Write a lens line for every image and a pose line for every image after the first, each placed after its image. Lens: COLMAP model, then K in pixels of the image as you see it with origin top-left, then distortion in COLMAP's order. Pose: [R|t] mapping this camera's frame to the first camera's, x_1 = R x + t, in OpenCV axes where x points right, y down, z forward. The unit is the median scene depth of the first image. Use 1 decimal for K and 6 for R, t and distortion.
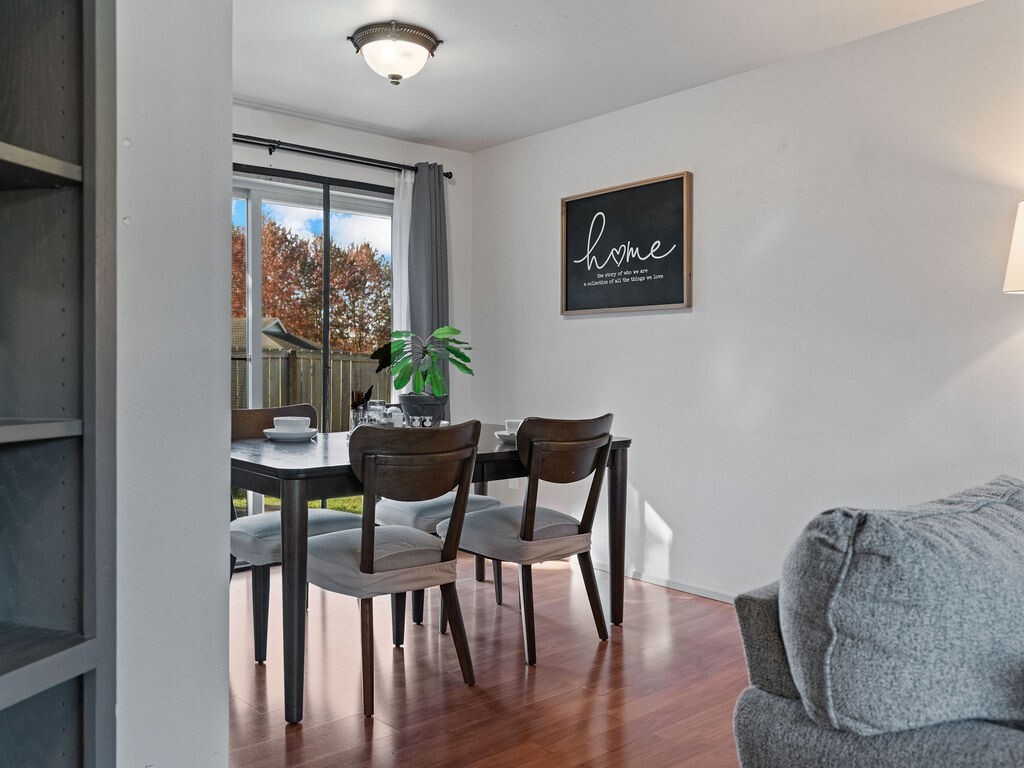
lens RADIAL K [[859.1, 0, 509.8], [0, 859.1, 383.4], [0, 0, 1]] dist [0.011521, 0.003322]
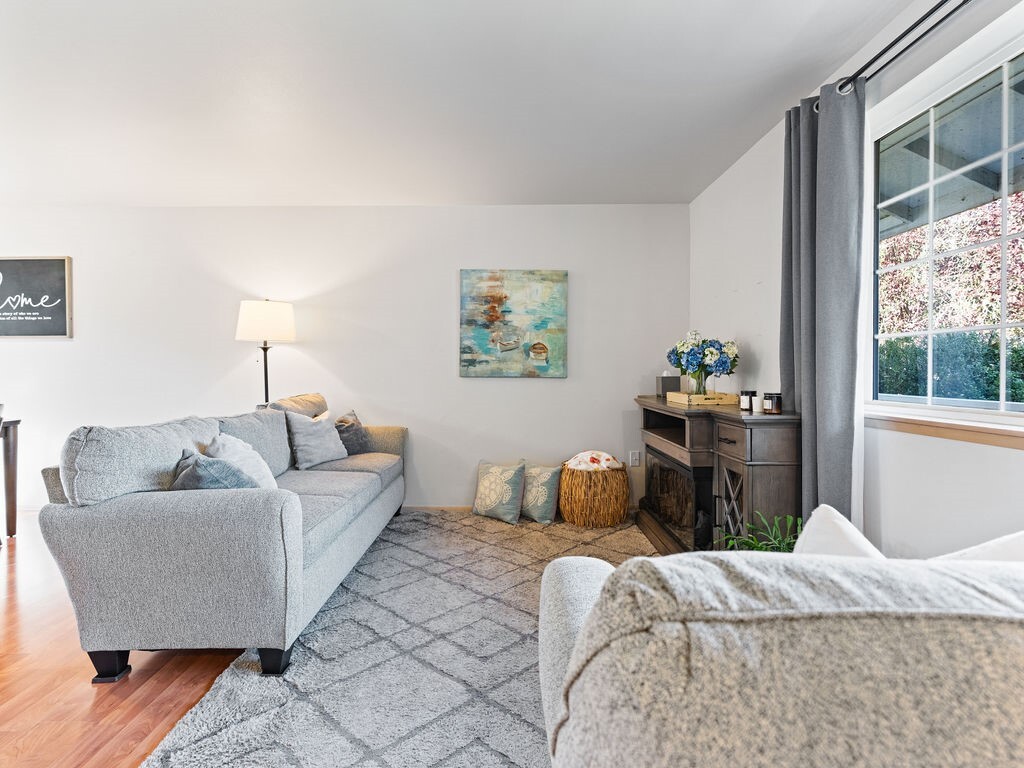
lens RADIAL K [[518.2, 0, 511.4], [0, 518.2, 374.6], [0, 0, 1]] dist [-0.009493, 0.001387]
pose [[0.652371, -0.011893, 0.757806, 0.009098], [0.023222, 0.999721, -0.004302, 0.005420], [-0.757544, 0.020404, 0.652465, -0.277687]]
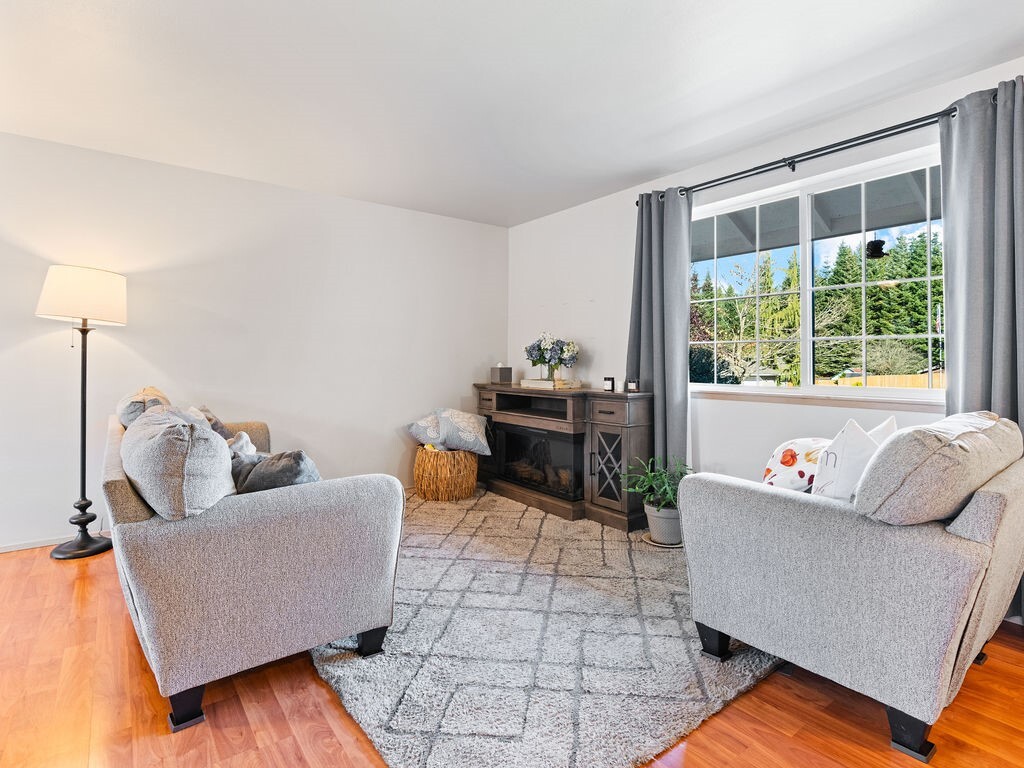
lens RADIAL K [[518.2, 0, 515.5], [0, 518.2, 354.3], [0, 0, 1]] dist [-0.009493, 0.001387]
pose [[0.078873, 0.012246, 0.996809, -0.235480], [0.017901, 0.999746, -0.013699, -0.001442], [-0.996724, 0.018925, 0.078633, -0.002581]]
